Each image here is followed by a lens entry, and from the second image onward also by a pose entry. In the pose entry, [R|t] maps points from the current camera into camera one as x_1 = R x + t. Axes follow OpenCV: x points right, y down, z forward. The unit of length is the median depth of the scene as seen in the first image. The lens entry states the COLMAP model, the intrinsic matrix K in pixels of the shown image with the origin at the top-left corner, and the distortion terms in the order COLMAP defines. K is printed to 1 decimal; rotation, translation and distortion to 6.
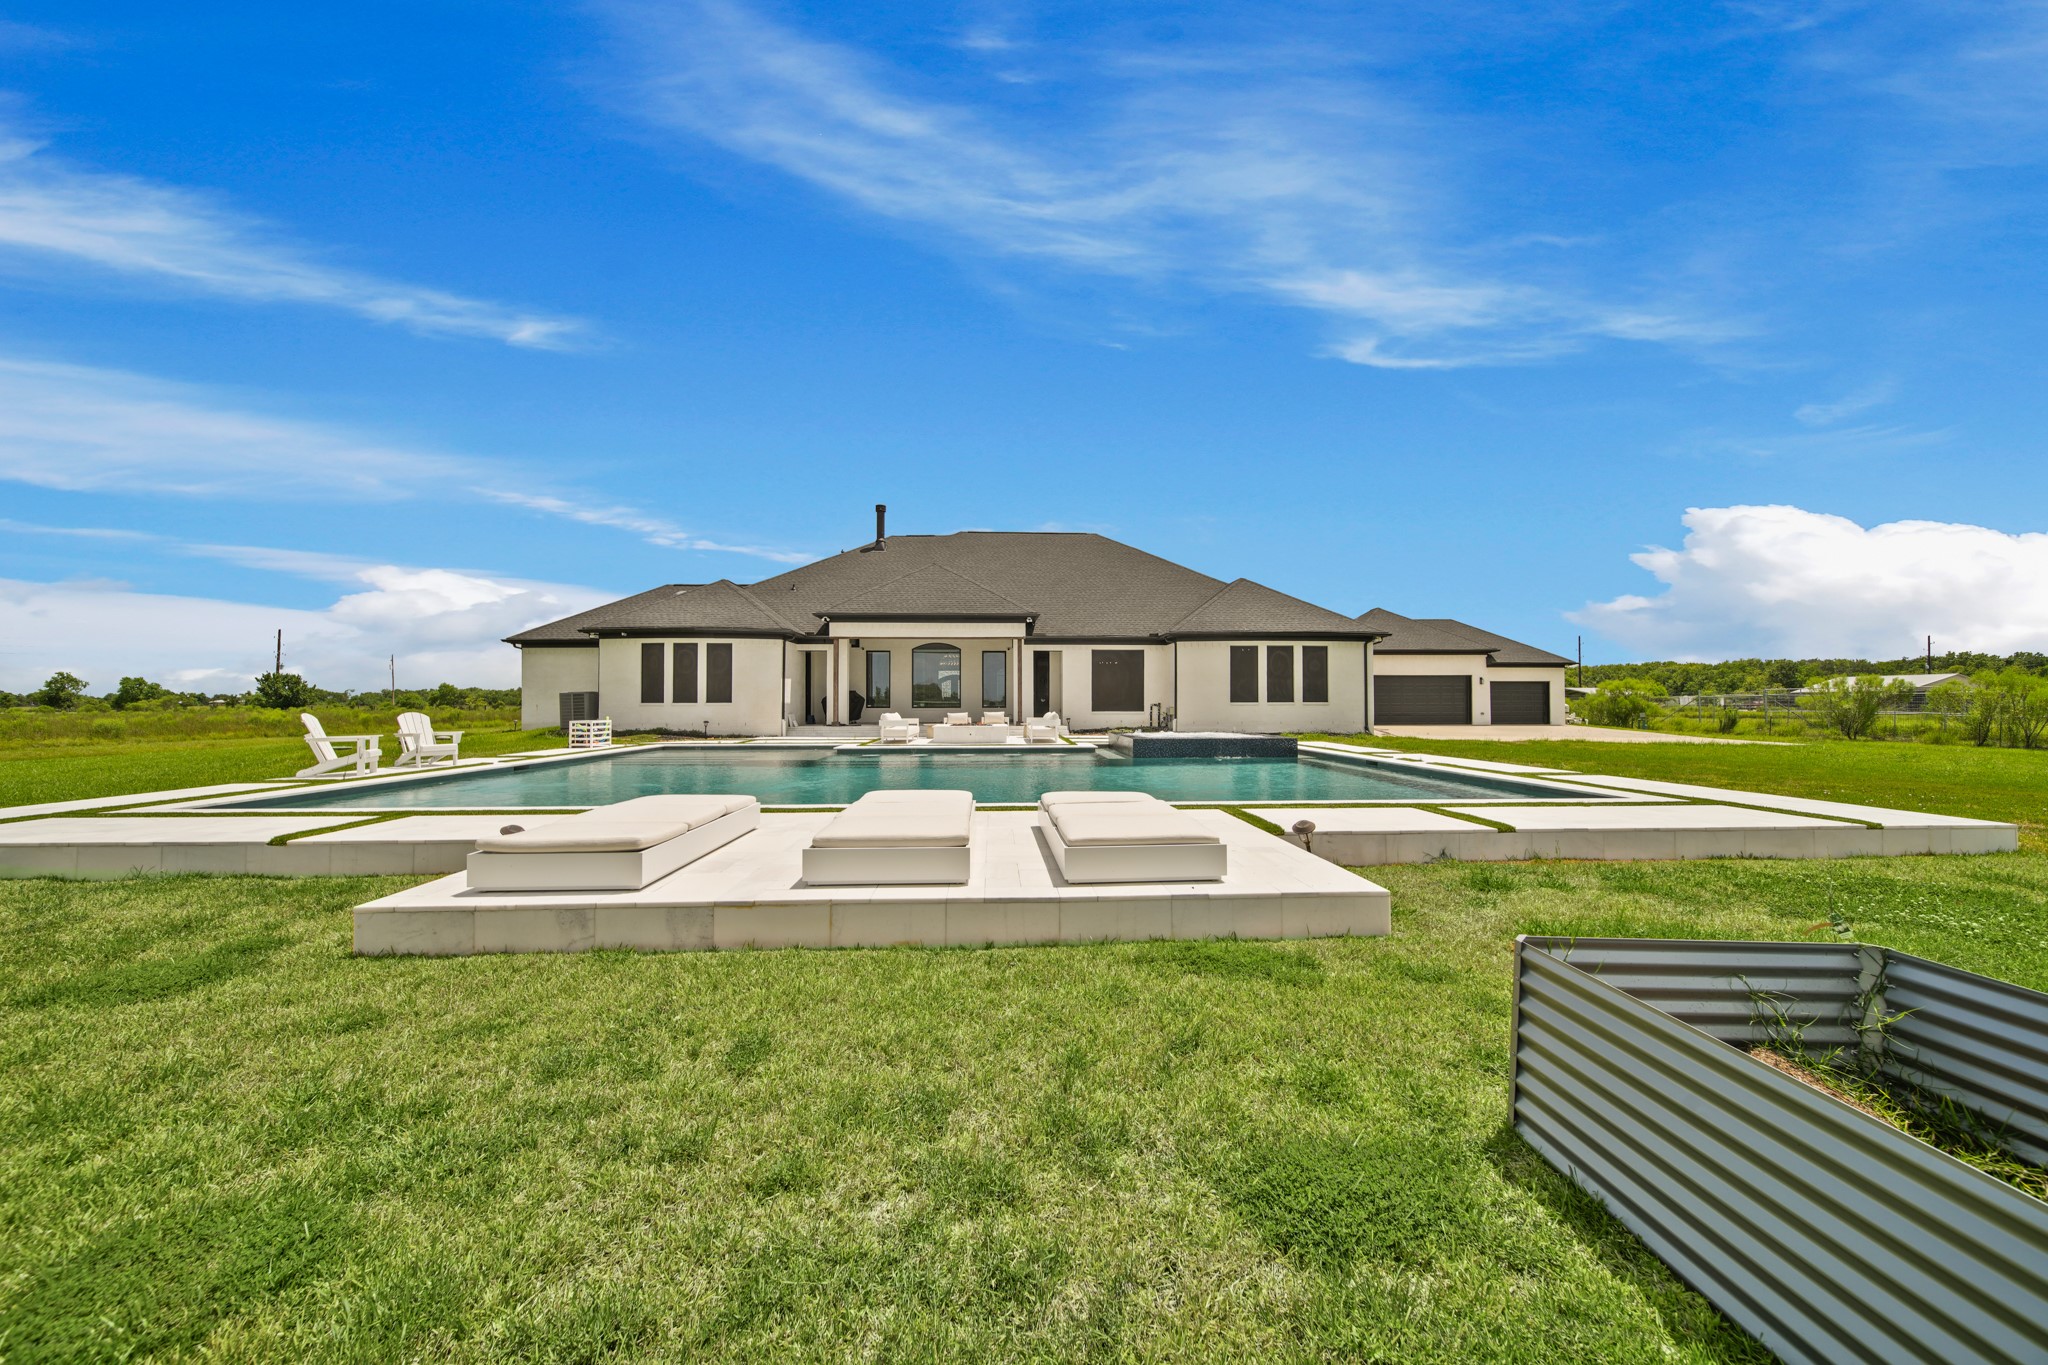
lens RADIAL K [[733.5, 0, 1026.0], [0, 733.5, 702.6], [0, 0, 1]] dist [-0.001803, -0.000215]
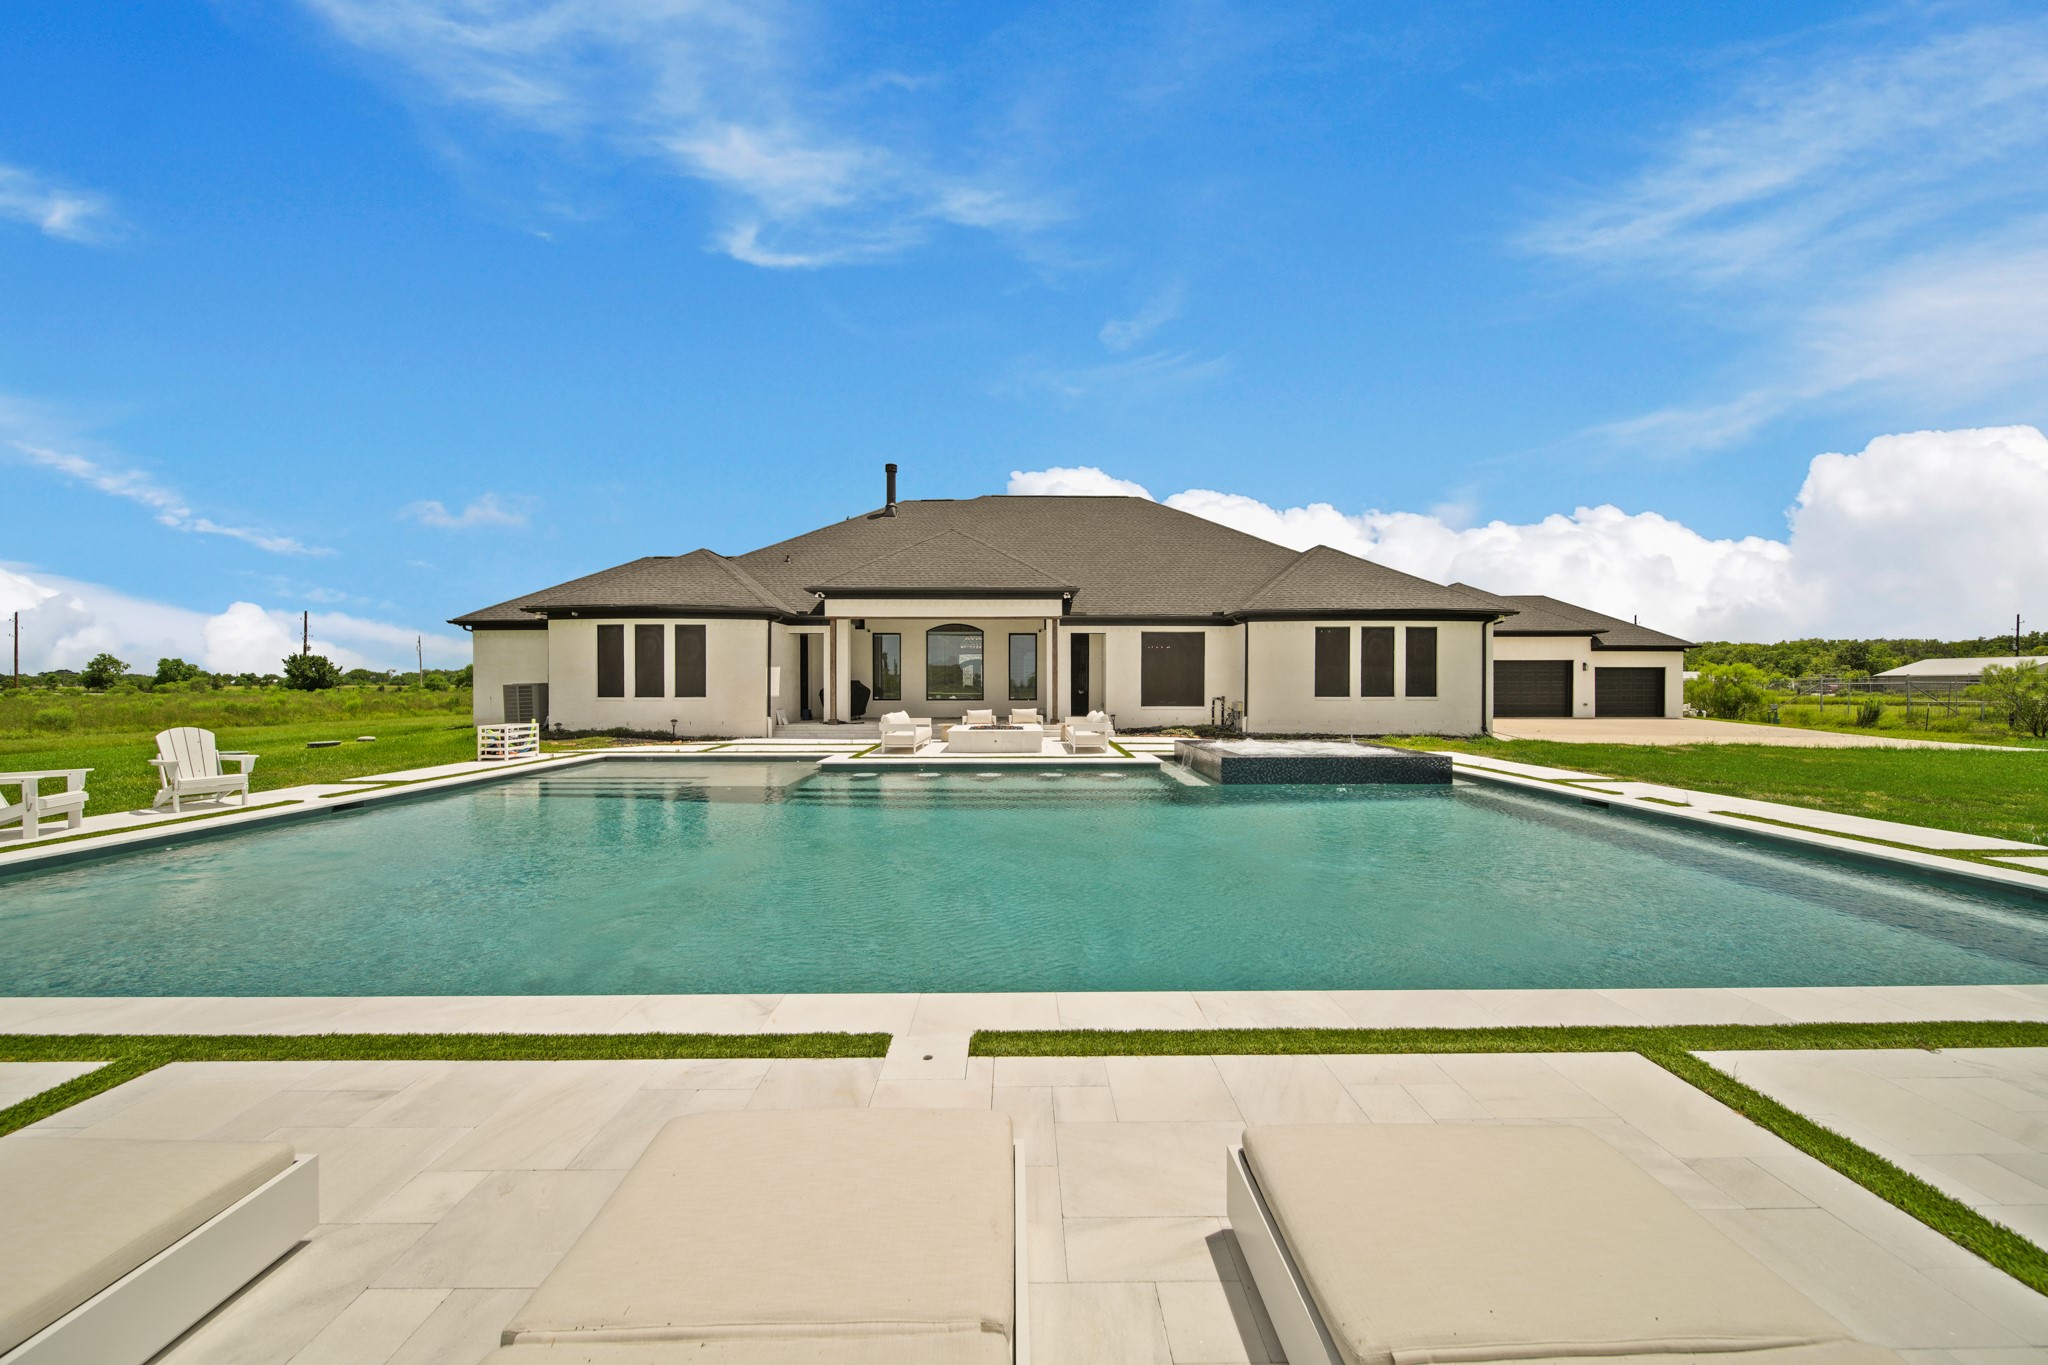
lens RADIAL K [[733.5, 0, 1026.0], [0, 733.5, 702.6], [0, 0, 1]] dist [-0.001803, -0.000215]
pose [[0.999500, 0.001911, -0.031564, -0.014788], [-0.001072, 0.999646, 0.026571, -0.014771], [0.031604, -0.026524, 0.999148, 0.175304]]
